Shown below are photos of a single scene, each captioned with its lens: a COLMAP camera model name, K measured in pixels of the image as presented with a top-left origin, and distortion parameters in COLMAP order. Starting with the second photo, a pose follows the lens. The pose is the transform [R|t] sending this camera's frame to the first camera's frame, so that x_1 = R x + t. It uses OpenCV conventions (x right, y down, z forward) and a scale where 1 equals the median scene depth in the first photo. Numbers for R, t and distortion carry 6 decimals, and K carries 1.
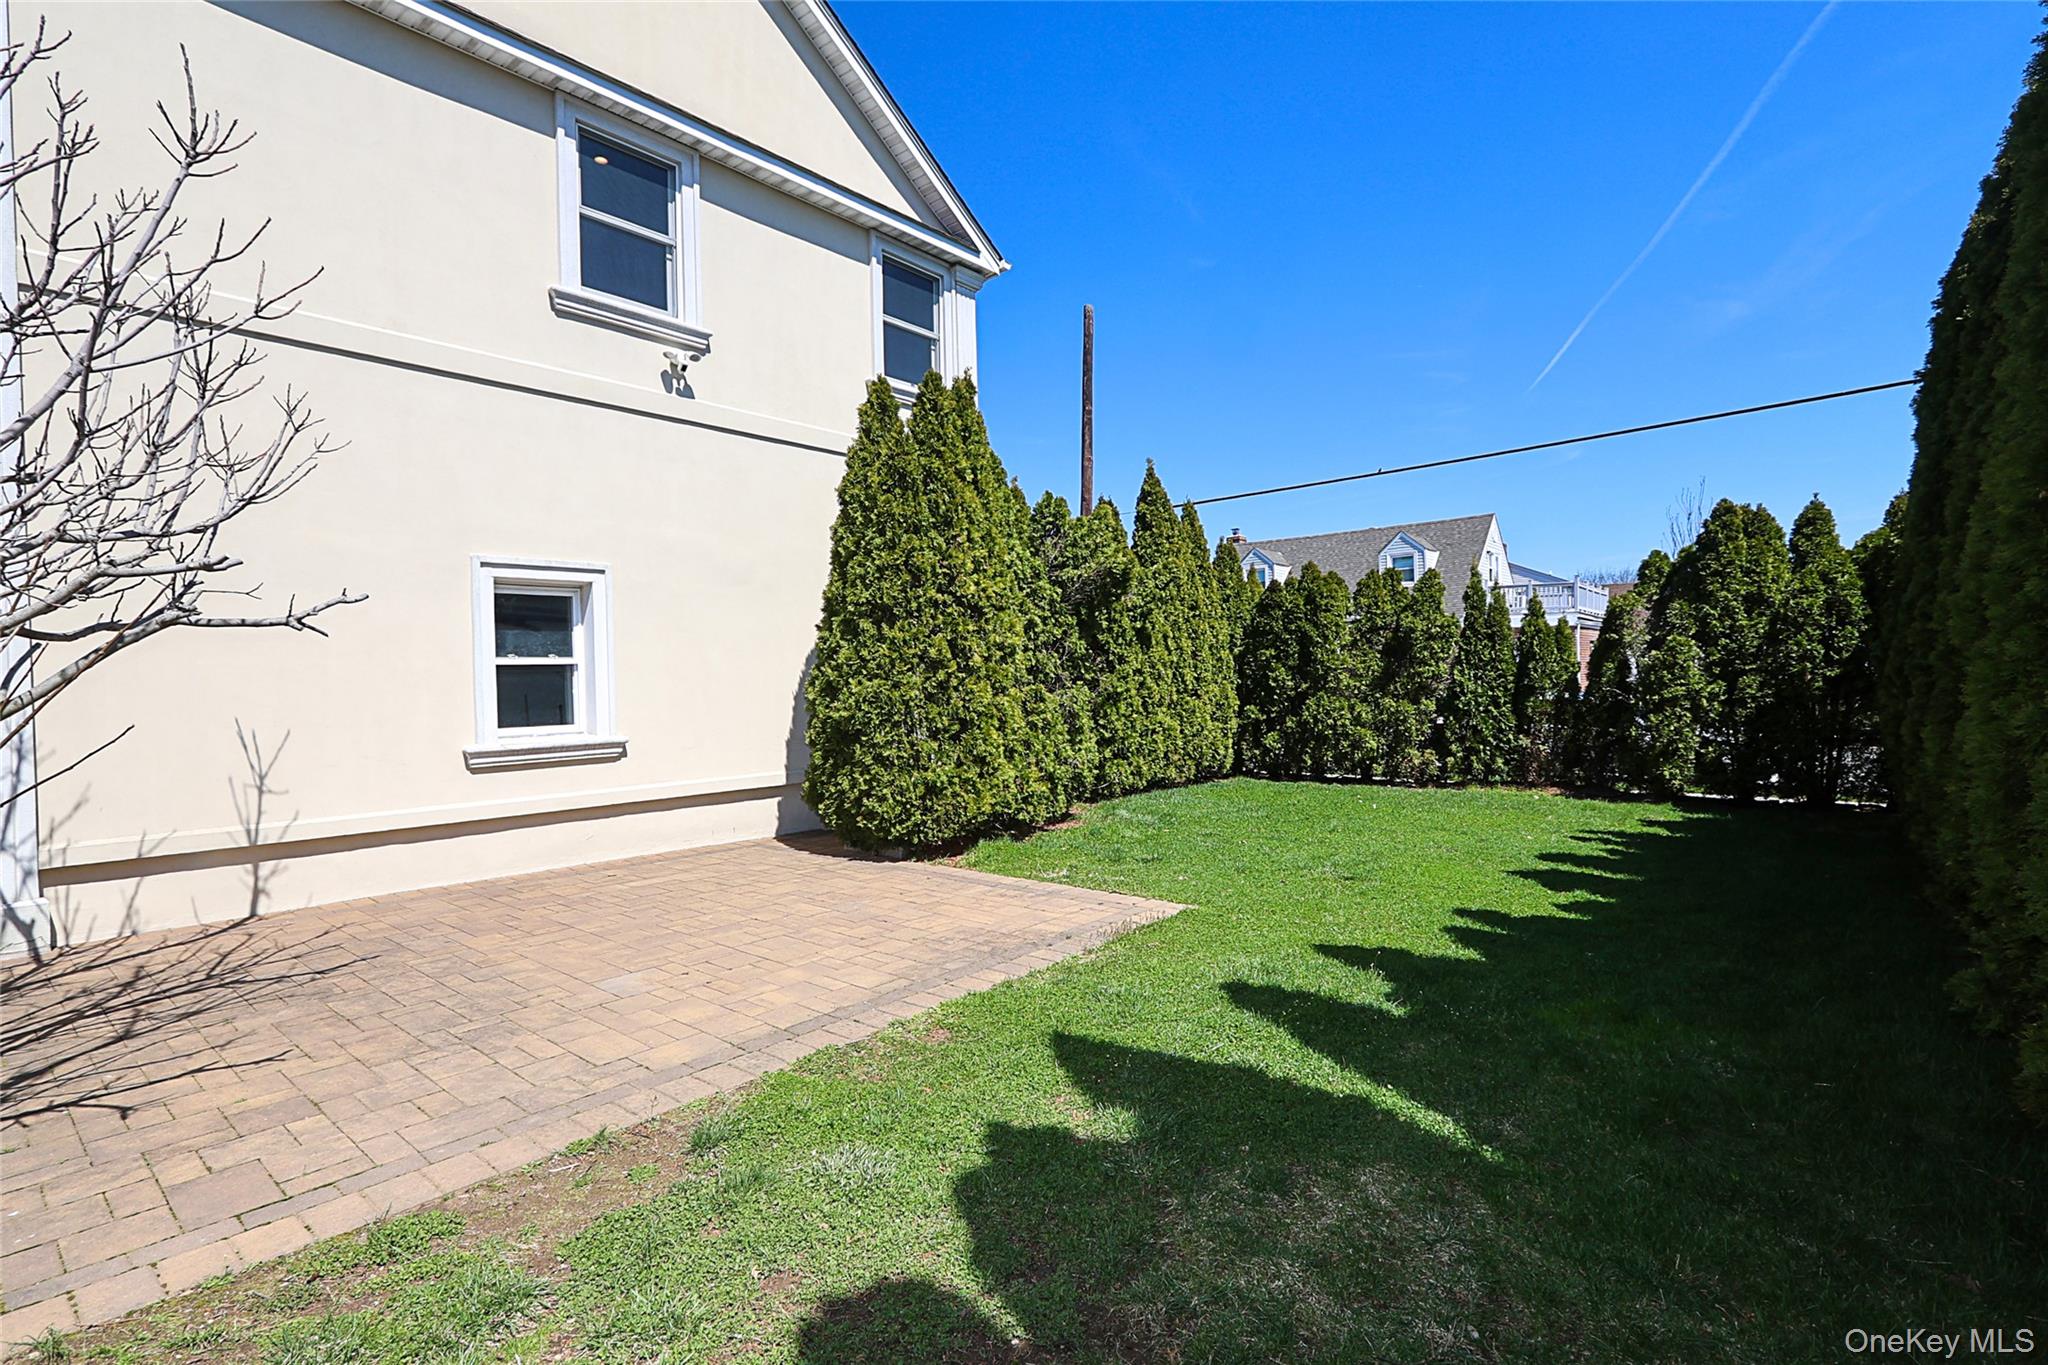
lens RADIAL K [[955.9, 0, 1022.3], [0, 955.9, 681.7], [0, 0, 1]] dist [-0.012478, 0.004976]
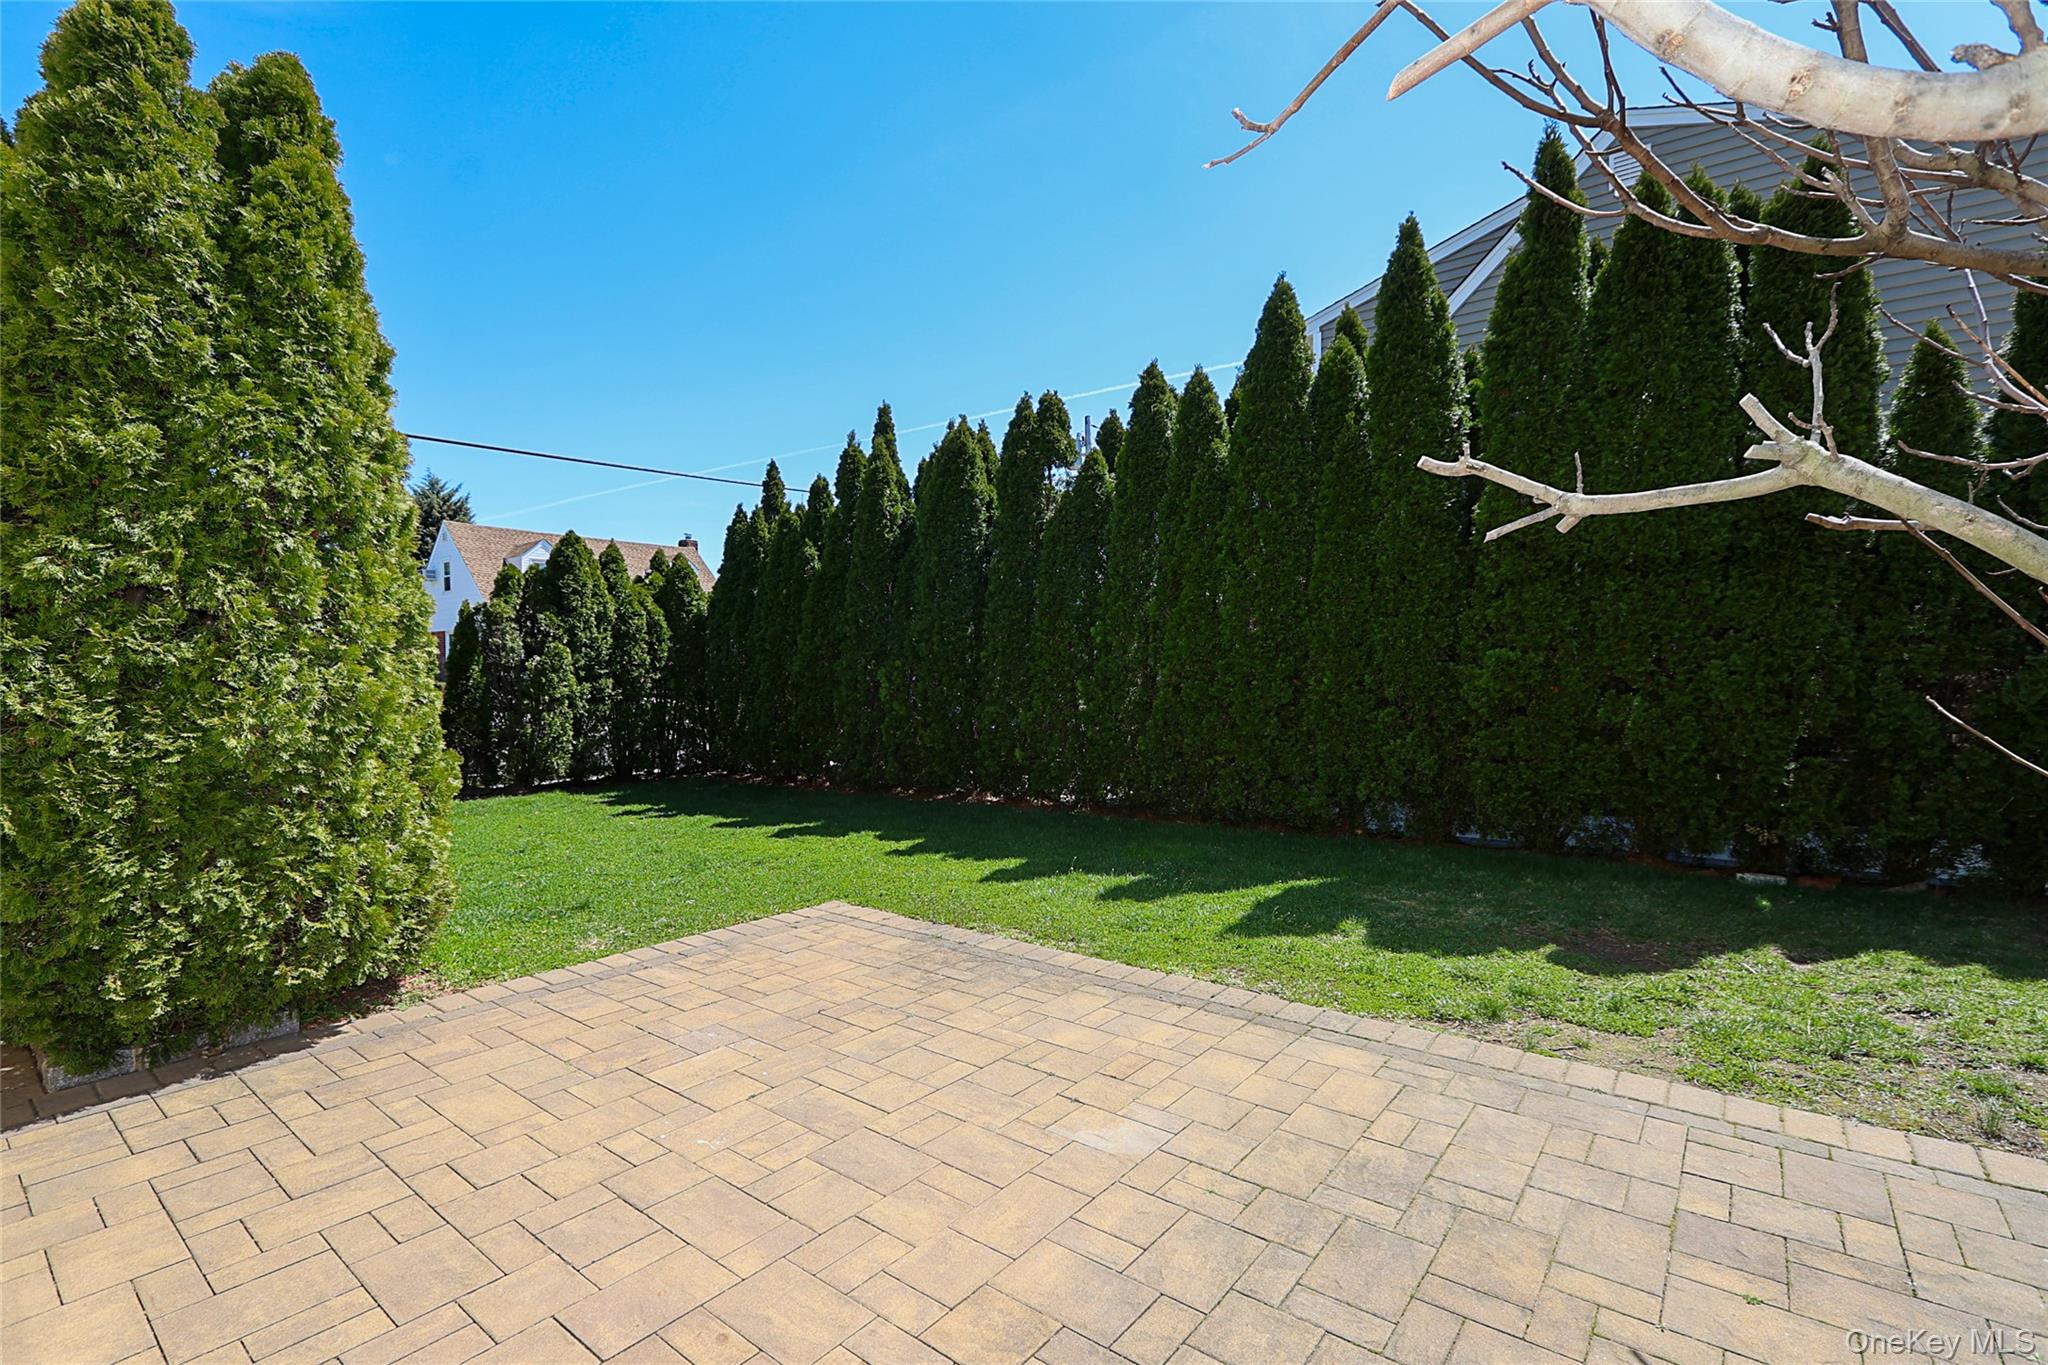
lens RADIAL K [[955.9, 0, 1021.9], [0, 955.9, 678.1], [0, 0, 1]] dist [-0.012478, 0.004976]
pose [[-0.040040, 0.006697, 0.999176, -0.486891], [0.011513, 0.999914, -0.006241, 0.006863], [-0.999132, 0.011253, -0.040114, 0.509791]]
